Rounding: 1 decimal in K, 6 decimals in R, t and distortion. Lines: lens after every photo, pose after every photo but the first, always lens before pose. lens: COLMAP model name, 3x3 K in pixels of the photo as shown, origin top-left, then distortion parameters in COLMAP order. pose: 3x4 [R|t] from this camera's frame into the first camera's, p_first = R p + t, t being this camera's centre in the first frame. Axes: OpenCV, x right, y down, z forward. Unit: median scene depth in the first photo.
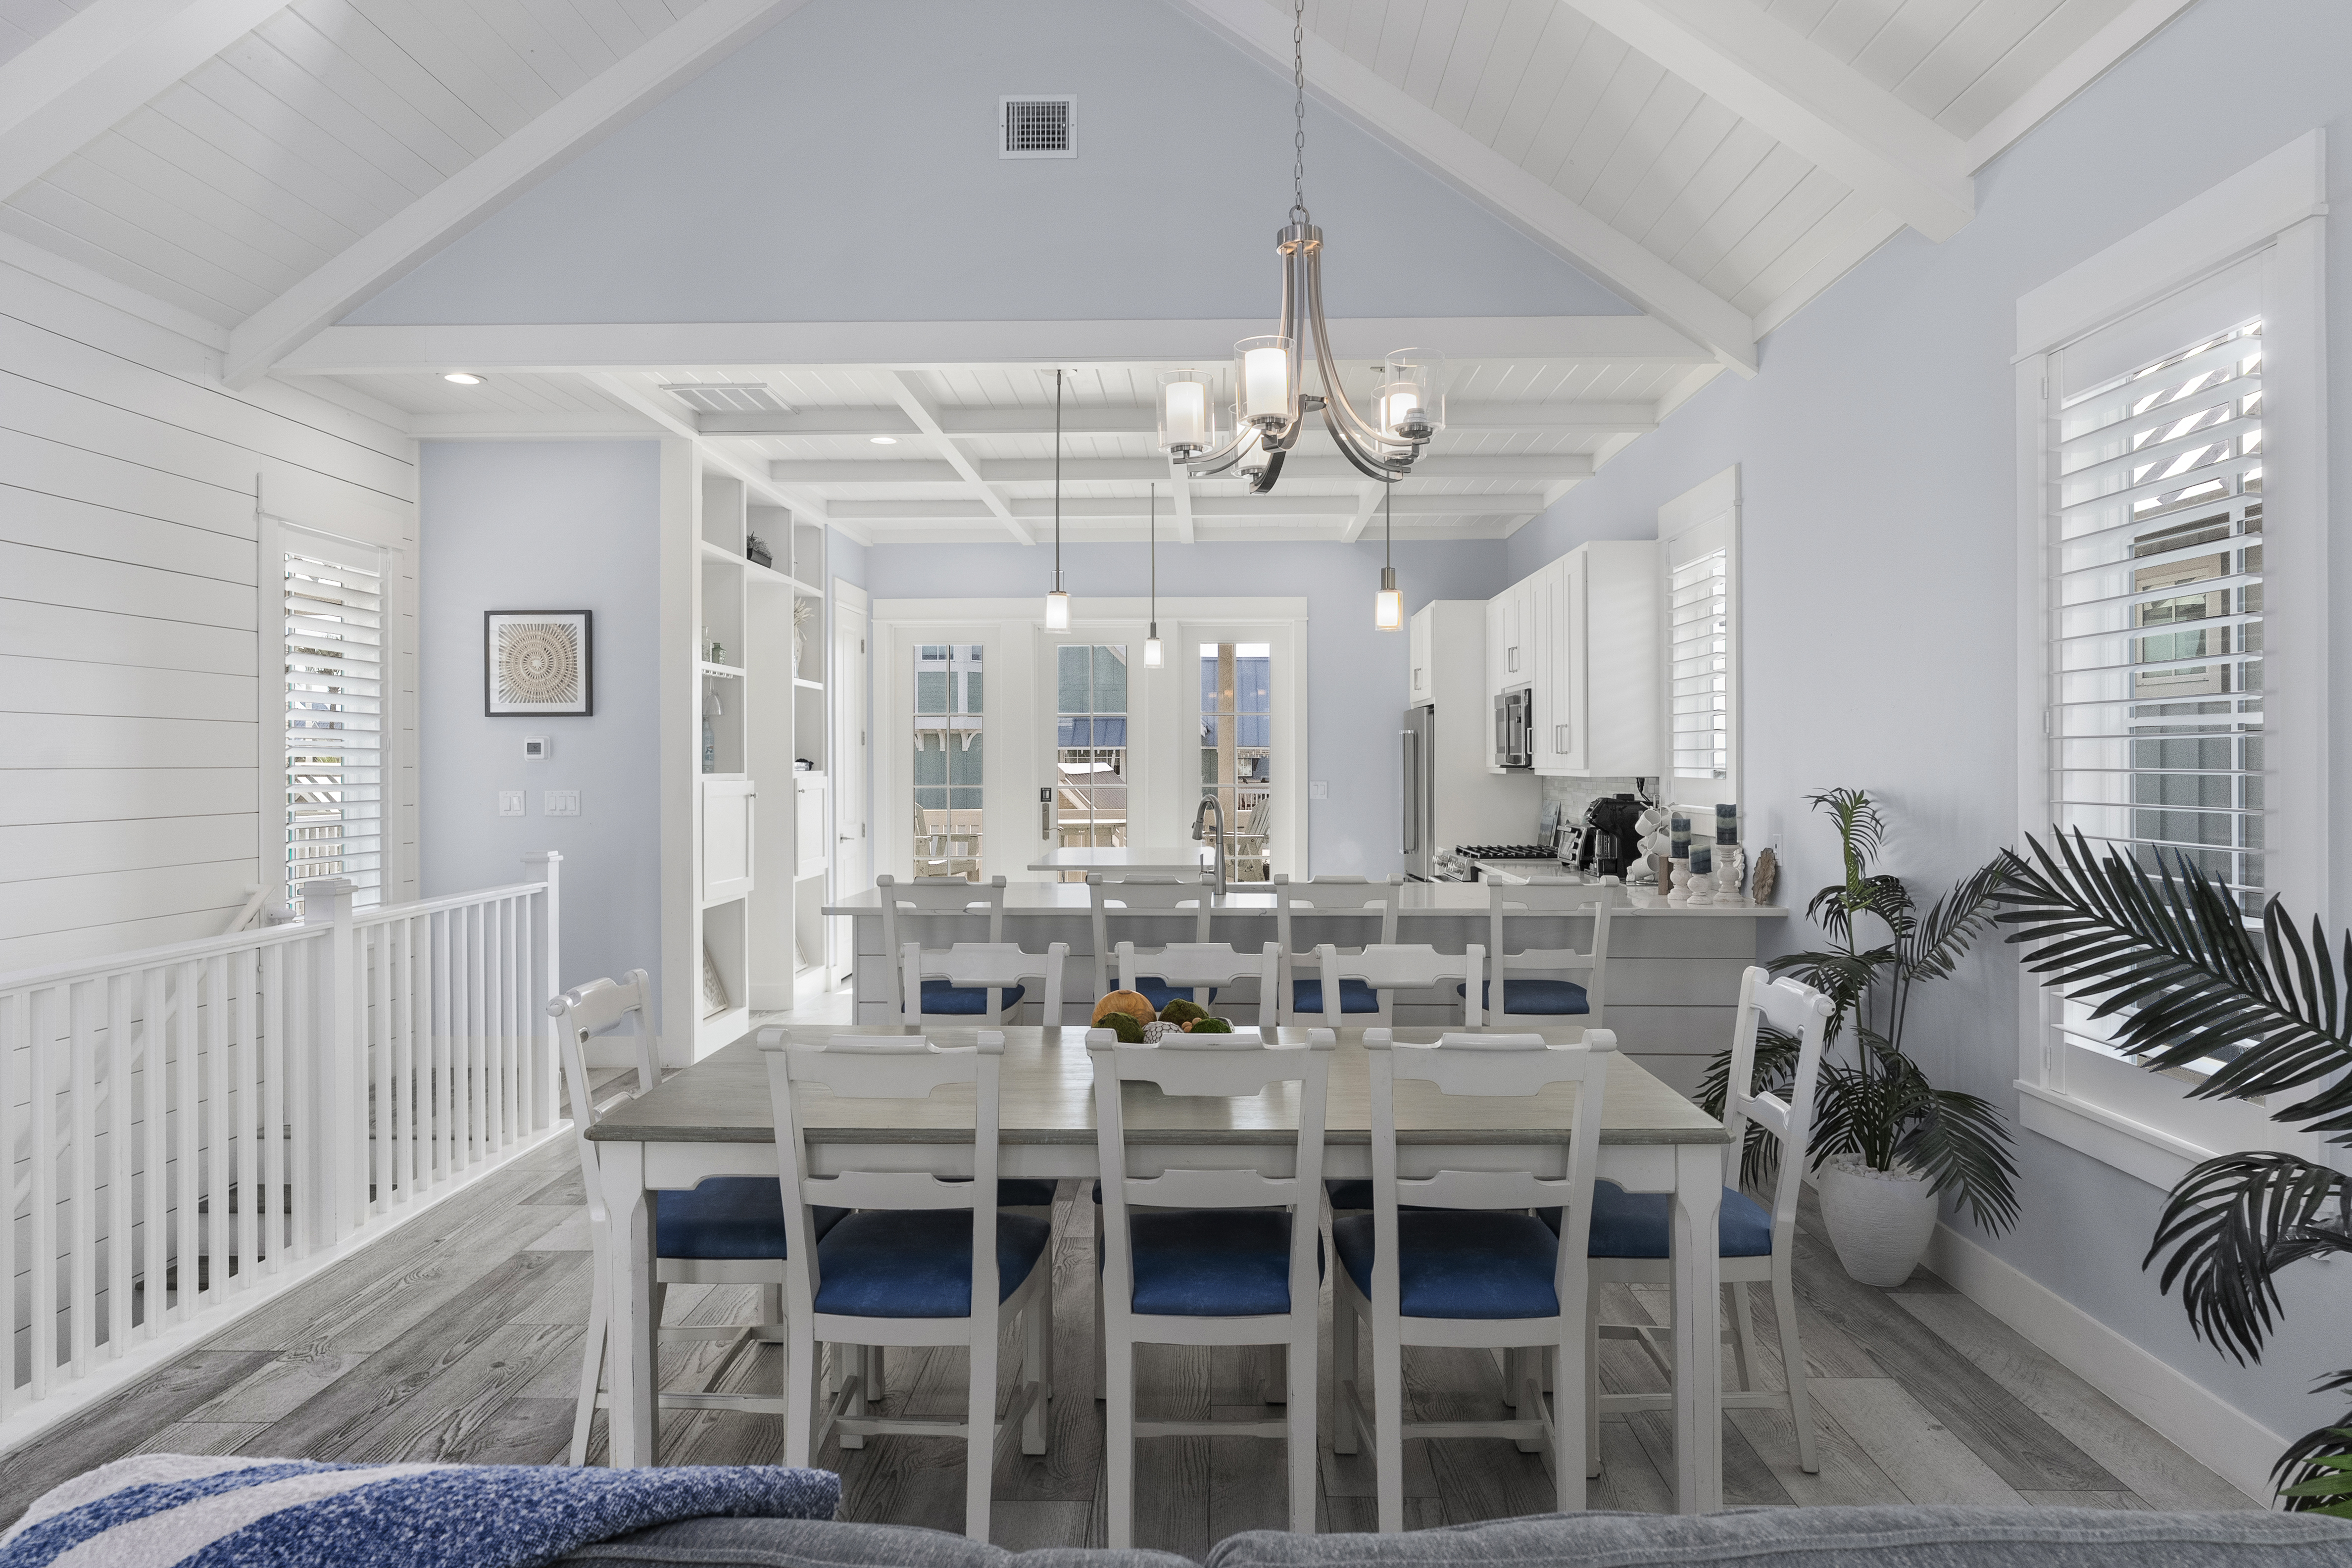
lens RADIAL K [[1413.4, 0, 1179.6], [0, 1413.4, 768.6], [0, 0, 1]] dist [0.003054, -0.000817]
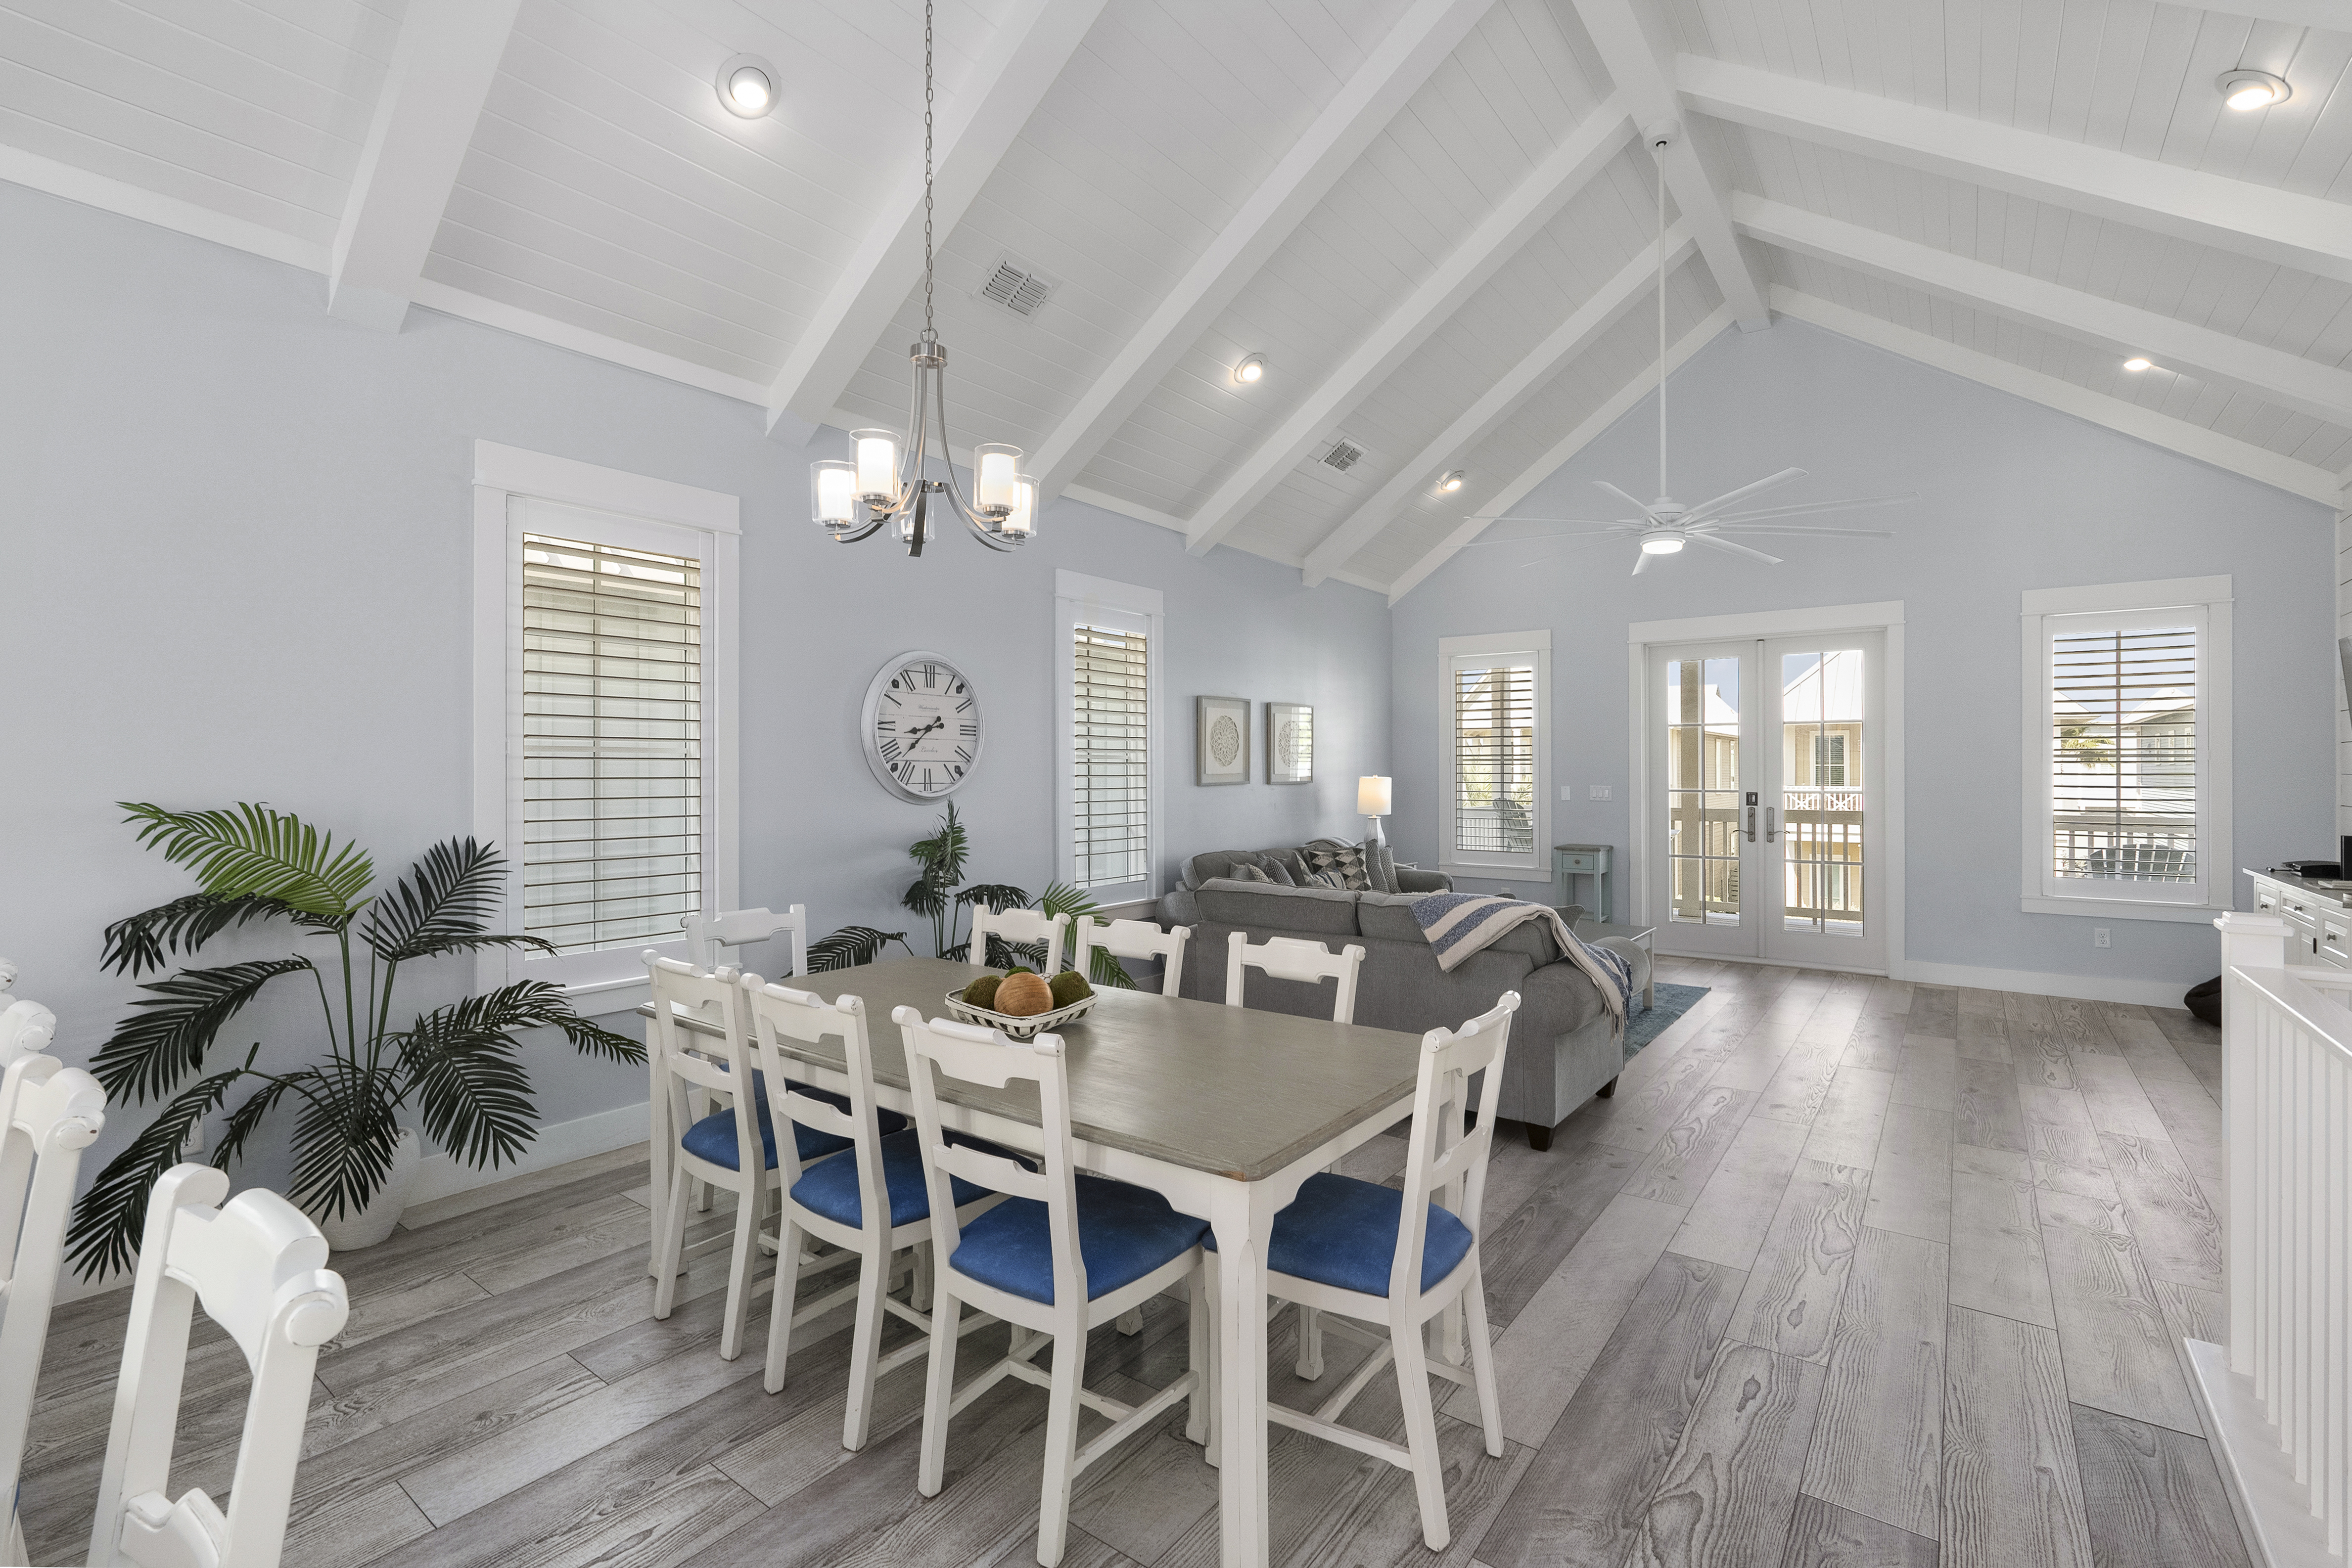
lens RADIAL K [[1034.4, 0, 1184.0], [0, 1034.4, 769.3], [0, 0, 1]] dist [-0.002680, -0.000013]
pose [[-0.812551, 0.004020, 0.582876, -0.267234], [0.004323, 0.999990, -0.000871, -0.002147], [-0.582874, 0.001812, -0.812560, 0.675801]]
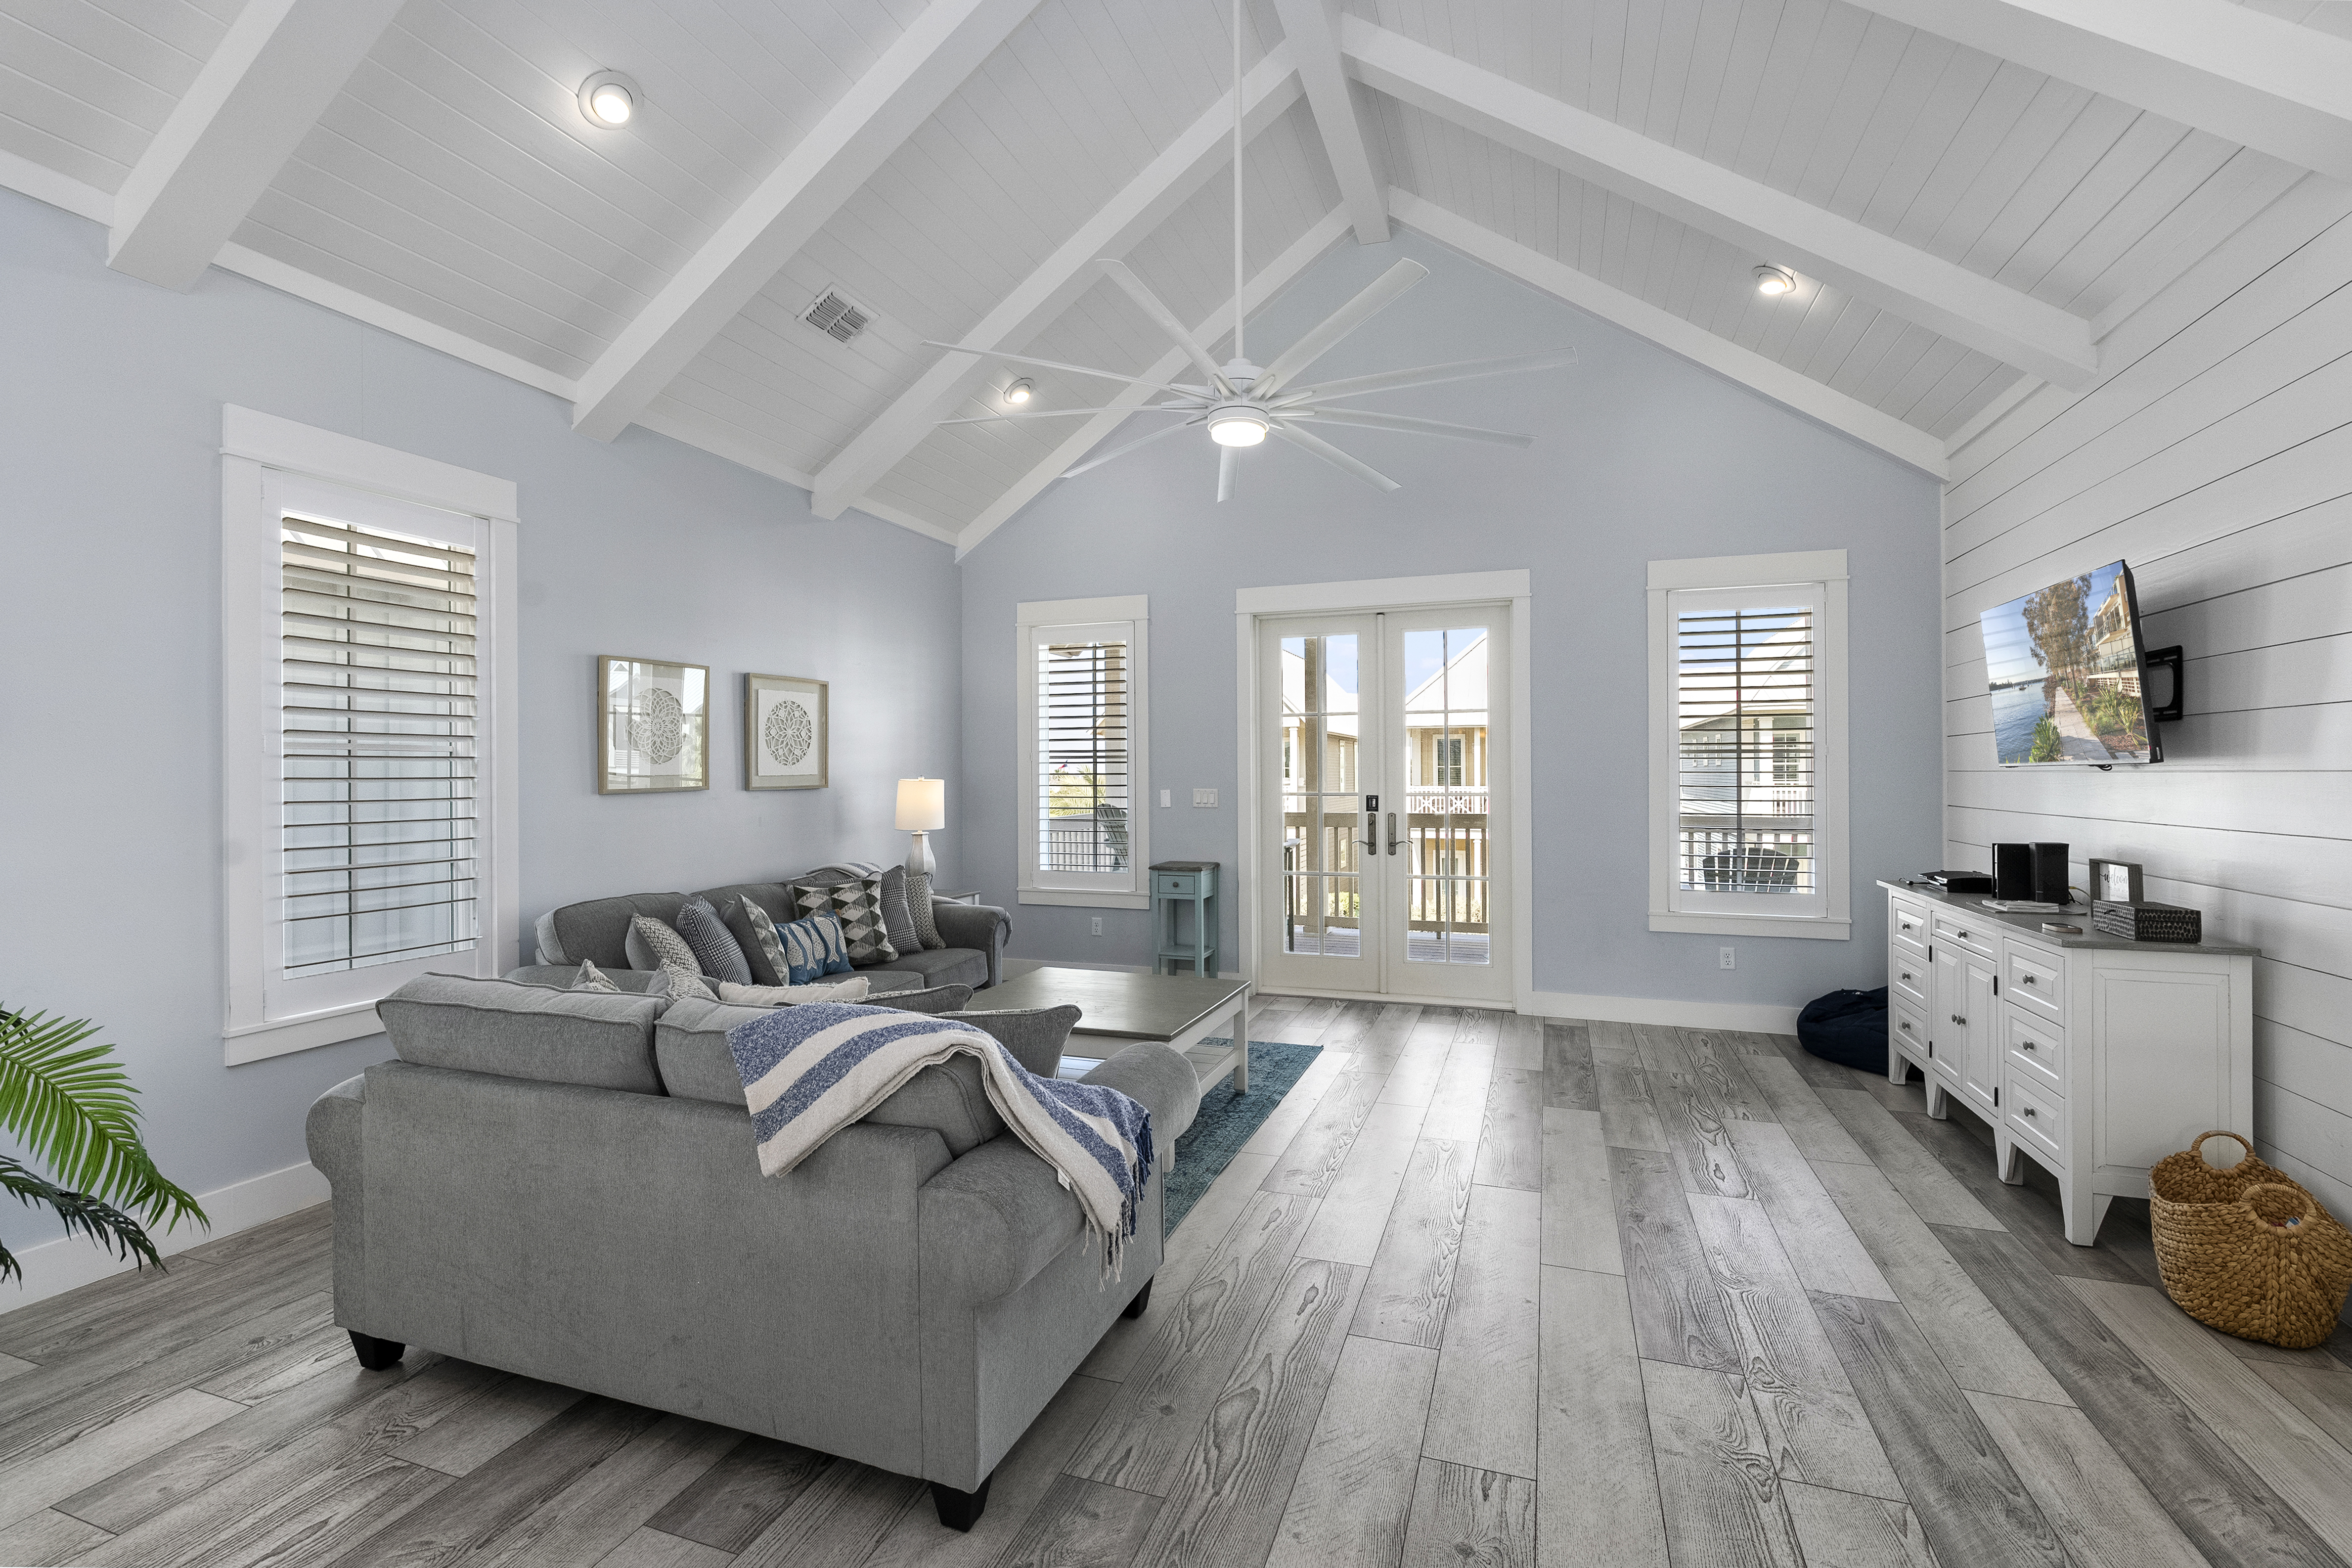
lens RADIAL K [[1034.7, 0, 1179.0], [0, 1034.7, 771.3], [0, 0, 1]] dist [-0.002680, -0.000013]
pose [[-0.949705, 0.007483, 0.313056, -0.243301], [0.007660, 0.999970, -0.000663, 0.001591], [-0.313051, 0.001769, -0.949735, 0.373847]]
